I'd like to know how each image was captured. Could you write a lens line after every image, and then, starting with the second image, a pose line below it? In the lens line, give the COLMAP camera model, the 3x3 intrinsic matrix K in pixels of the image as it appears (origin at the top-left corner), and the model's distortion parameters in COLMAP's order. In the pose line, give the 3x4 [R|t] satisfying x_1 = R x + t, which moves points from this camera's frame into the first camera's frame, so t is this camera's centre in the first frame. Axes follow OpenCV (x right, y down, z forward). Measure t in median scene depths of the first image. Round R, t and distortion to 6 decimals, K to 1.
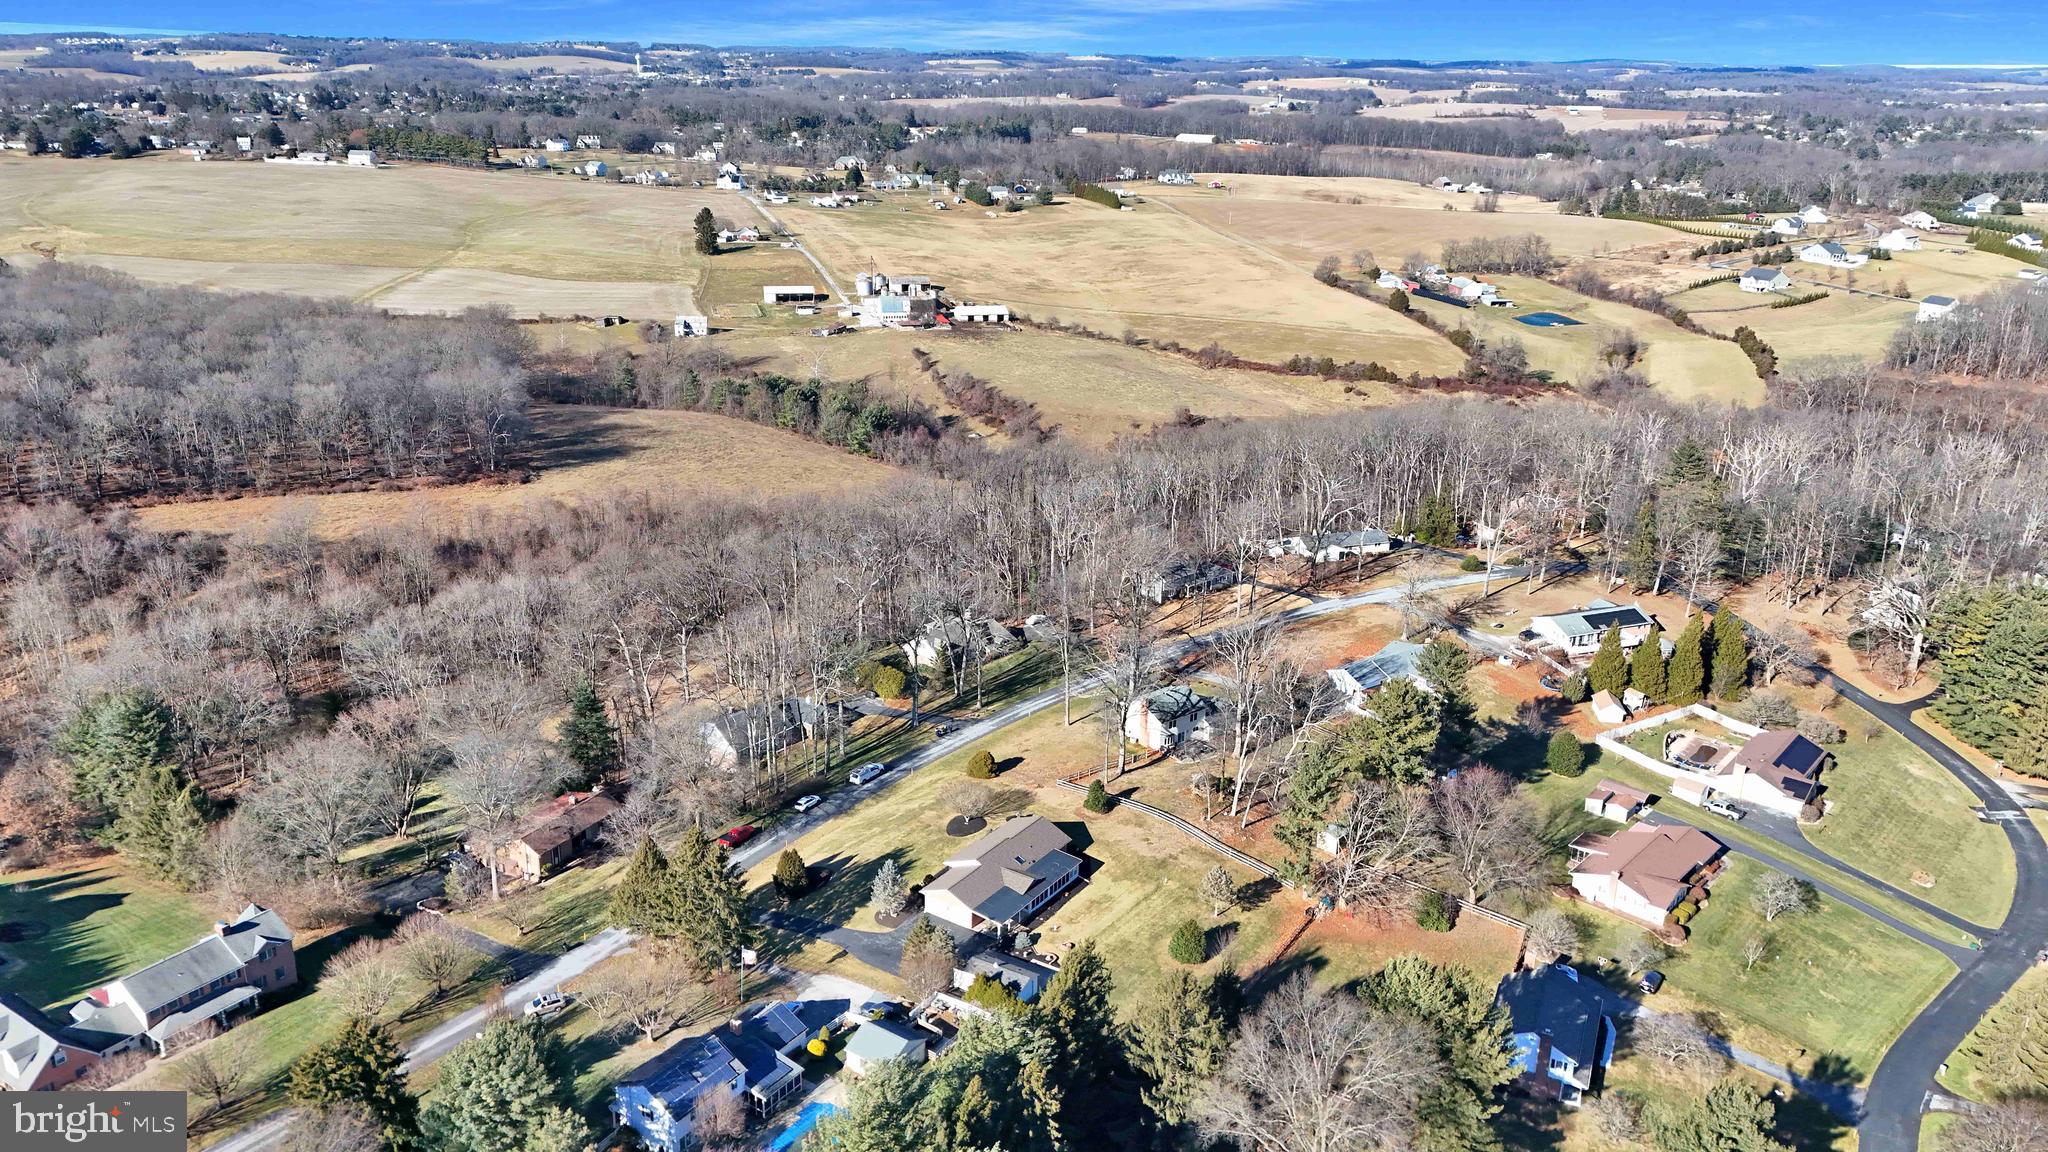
lens RADIAL K [[1495.1, 0, 1024.0], [0, 1495.1, 576.0], [0, 0, 1]] dist [0.073585, -0.062353]
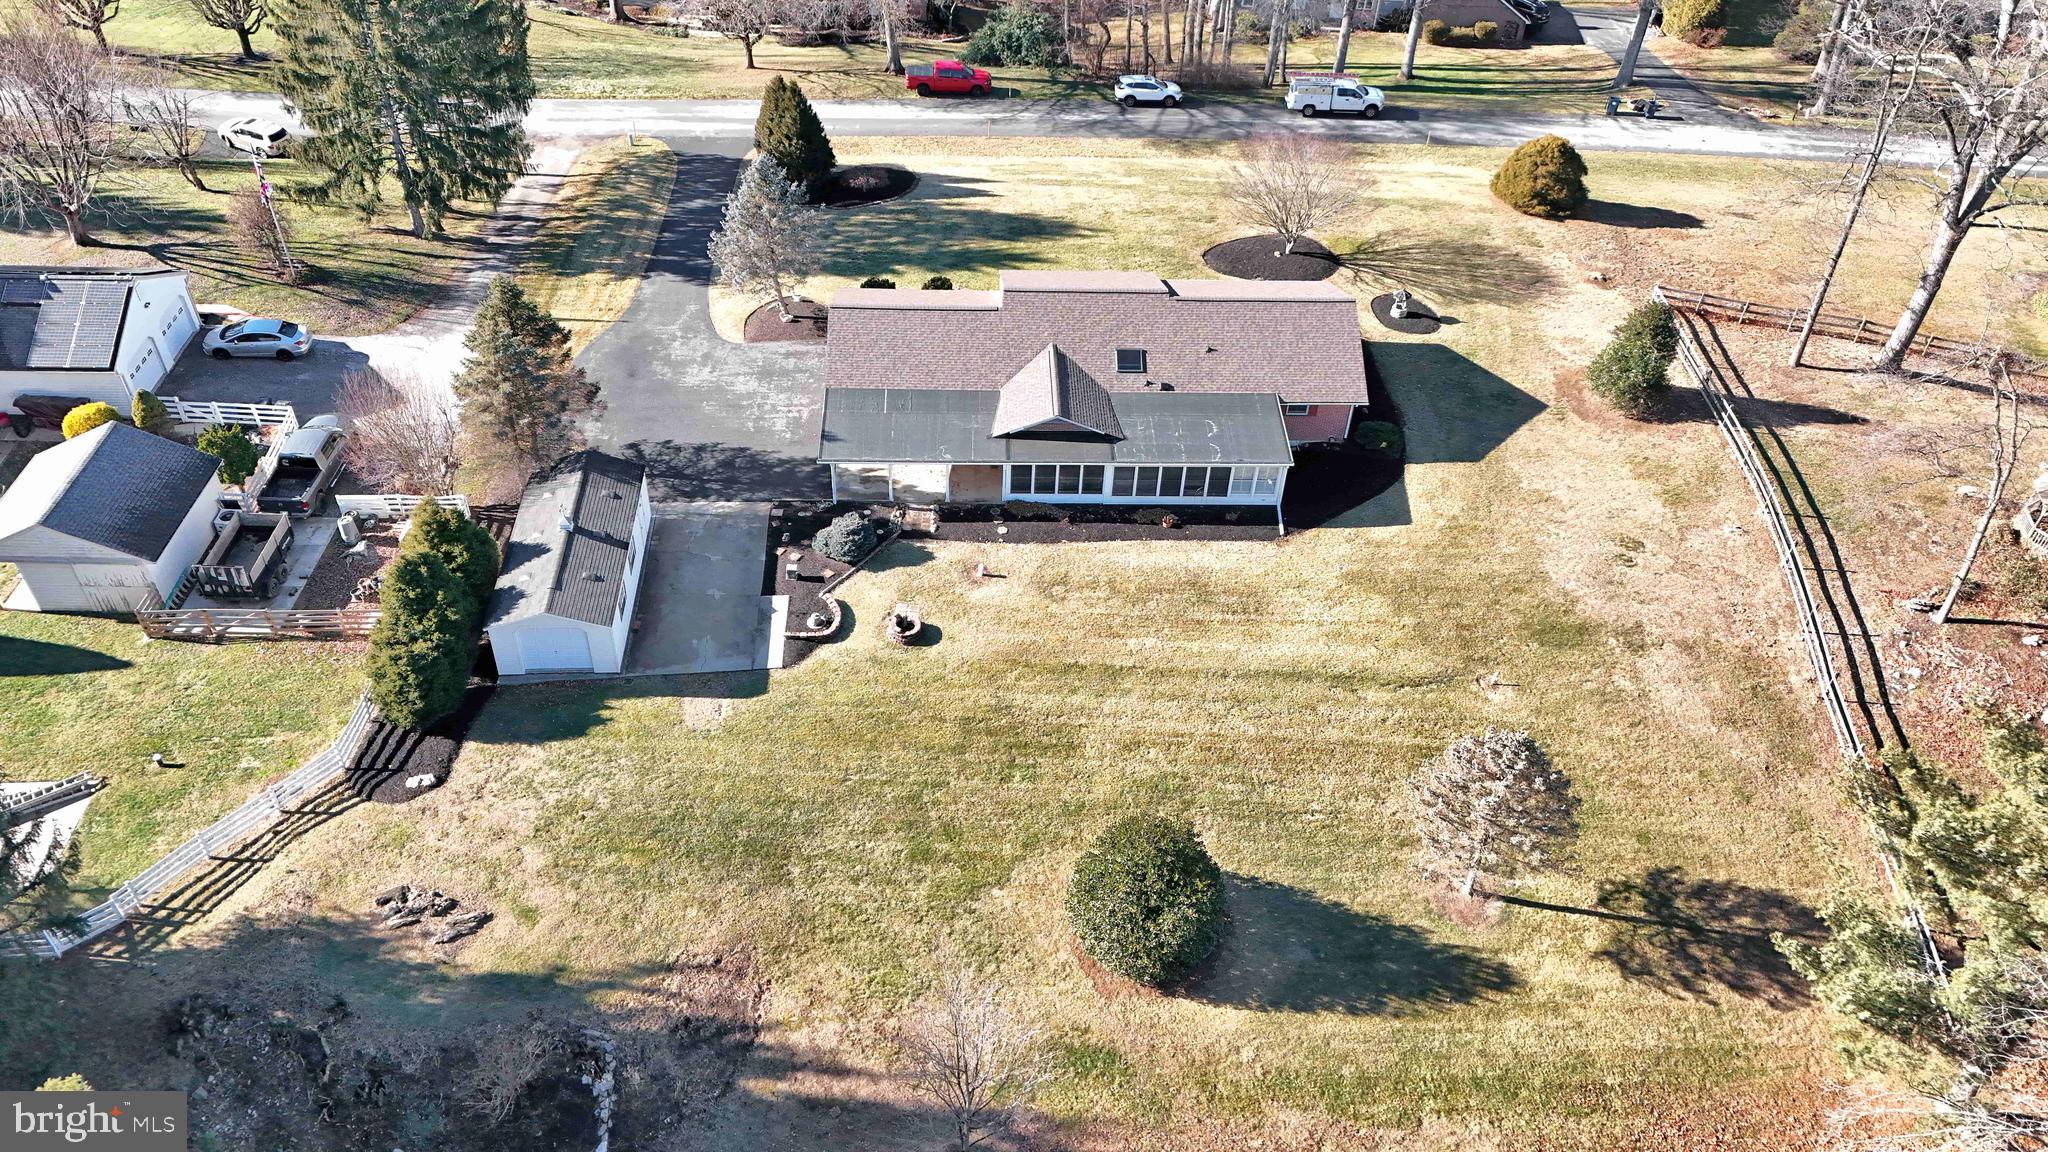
lens RADIAL K [[1504.7, 0, 1024.0], [0, 1504.7, 576.0], [0, 0, 1]] dist [0.082996, -0.112240]
pose [[0.583189, 0.536985, -0.609539, 0.062625], [-0.288857, 0.838395, 0.462229, 0.026559], [0.759245, -0.093497, 0.644054, 0.236901]]
